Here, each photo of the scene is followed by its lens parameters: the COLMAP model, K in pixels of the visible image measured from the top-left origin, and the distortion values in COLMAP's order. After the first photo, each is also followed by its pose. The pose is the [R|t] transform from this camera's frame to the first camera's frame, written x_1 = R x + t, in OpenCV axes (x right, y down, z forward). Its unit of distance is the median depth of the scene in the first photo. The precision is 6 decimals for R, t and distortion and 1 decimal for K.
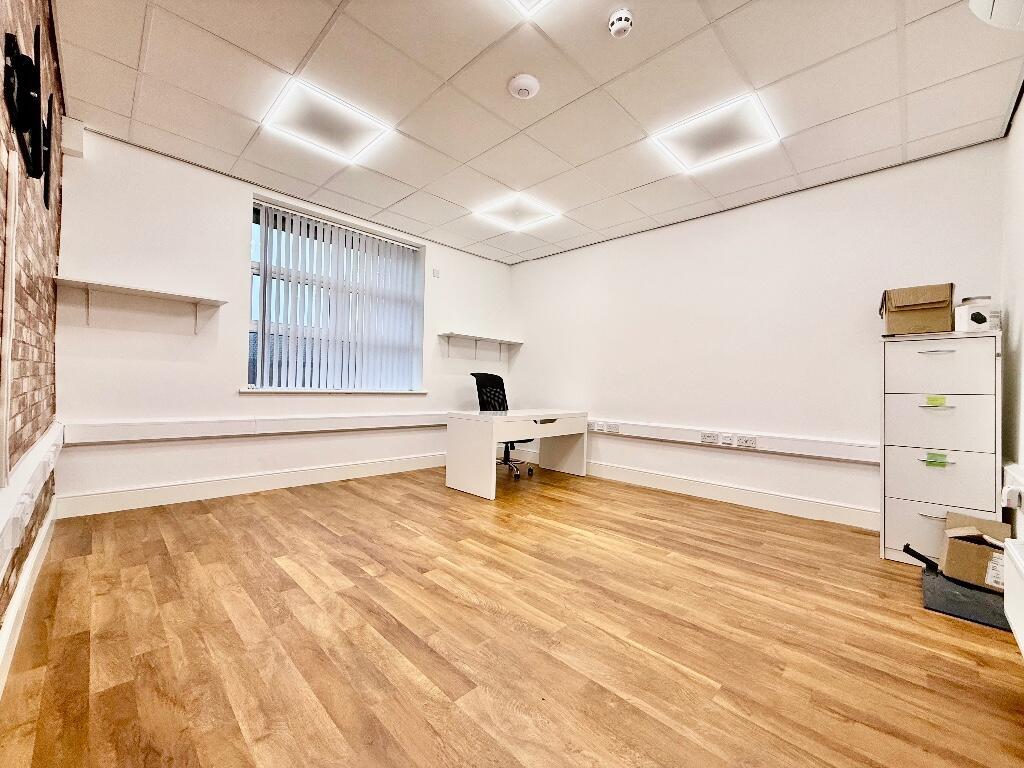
lens RADIAL K [[410.6, 0, 512.0], [0, 410.6, 381.1], [0, 0, 1]] dist [0.000791, 0.000255]
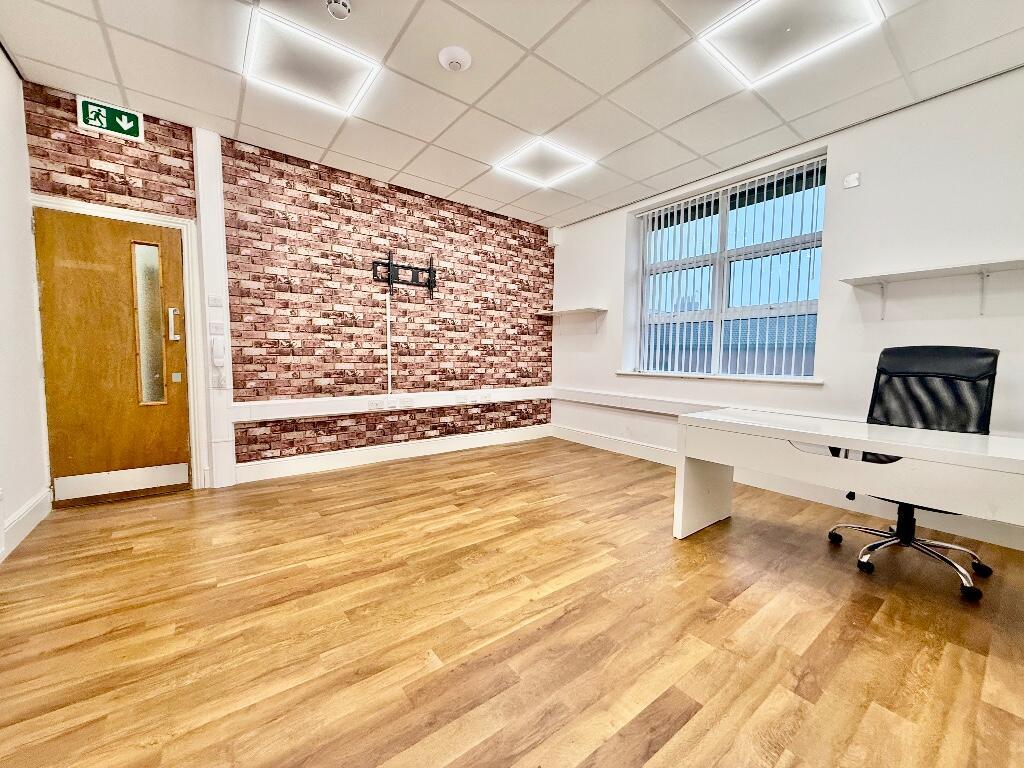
lens RADIAL K [[410.6, 0, 513.7], [0, 410.6, 389.0], [0, 0, 1]] dist [0.000791, 0.000255]
pose [[-0.145660, 0.044062, -0.988353, 1.038973], [-0.004611, 0.998967, 0.045214, 0.024464], [0.989324, 0.011143, -0.145306, 1.341374]]
